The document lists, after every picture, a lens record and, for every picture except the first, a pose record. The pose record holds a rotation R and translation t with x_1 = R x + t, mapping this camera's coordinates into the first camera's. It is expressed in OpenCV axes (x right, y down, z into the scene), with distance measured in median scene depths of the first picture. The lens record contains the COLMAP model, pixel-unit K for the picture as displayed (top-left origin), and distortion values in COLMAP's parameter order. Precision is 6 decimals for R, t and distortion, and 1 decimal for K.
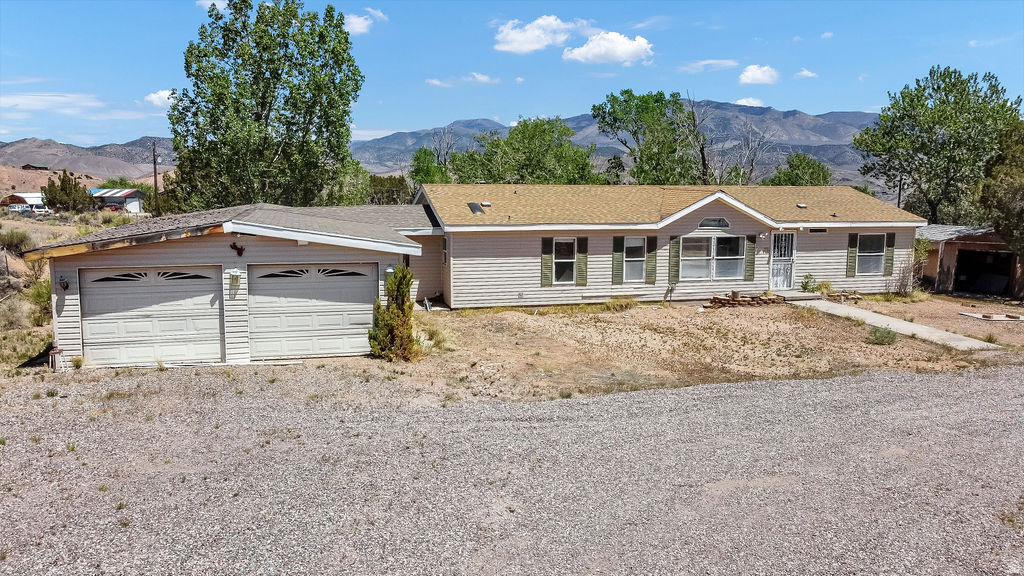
lens RADIAL K [[779.4, 0, 512.0], [0, 779.4, 288.0], [0, 0, 1]] dist [0.000029, 0.000562]
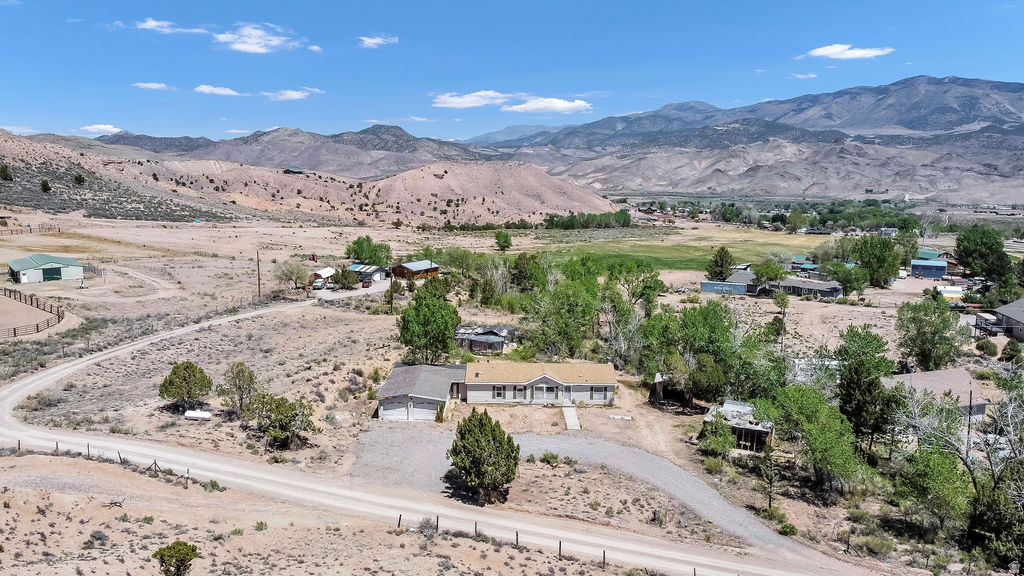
lens RADIAL K [[779.4, 0, 512.0], [0, 779.4, 288.0], [0, 0, 1]] dist [0.000029, 0.000562]
pose [[0.965299, 0.043679, -0.257468, 1.015395], [-0.038212, 0.998926, 0.026201, -0.602655], [0.258336, -0.015453, 0.965931, -2.431489]]
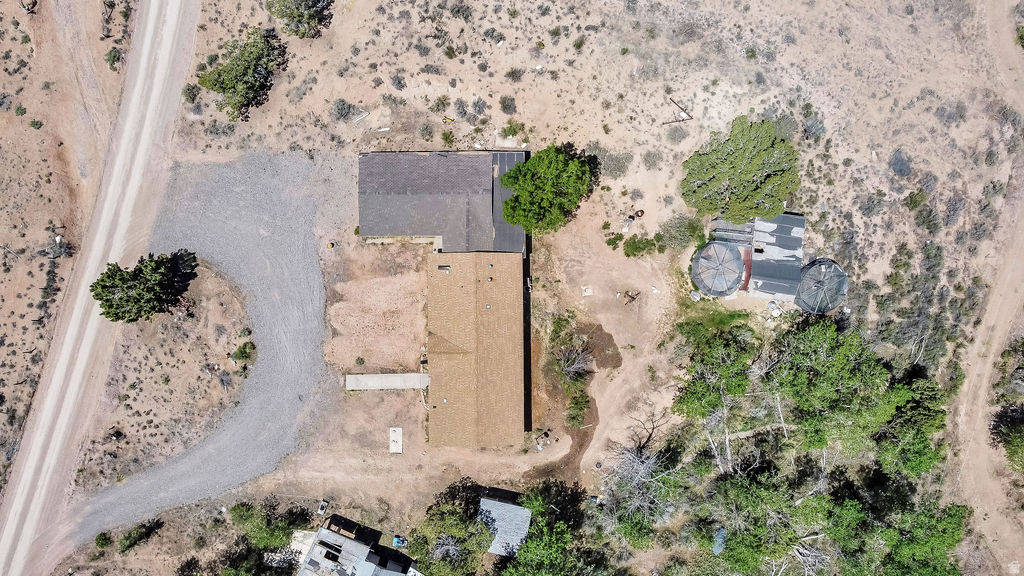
lens RADIAL K [[779.4, 0, 512.0], [0, 779.4, 288.0], [0, 0, 1]] dist [0.000029, 0.000562]
pose [[-0.248712, 0.968198, -0.027125, 0.053831], [-0.142248, -0.008811, 0.989792, -2.871387], [0.958075, 0.250032, 0.139915, 0.817802]]
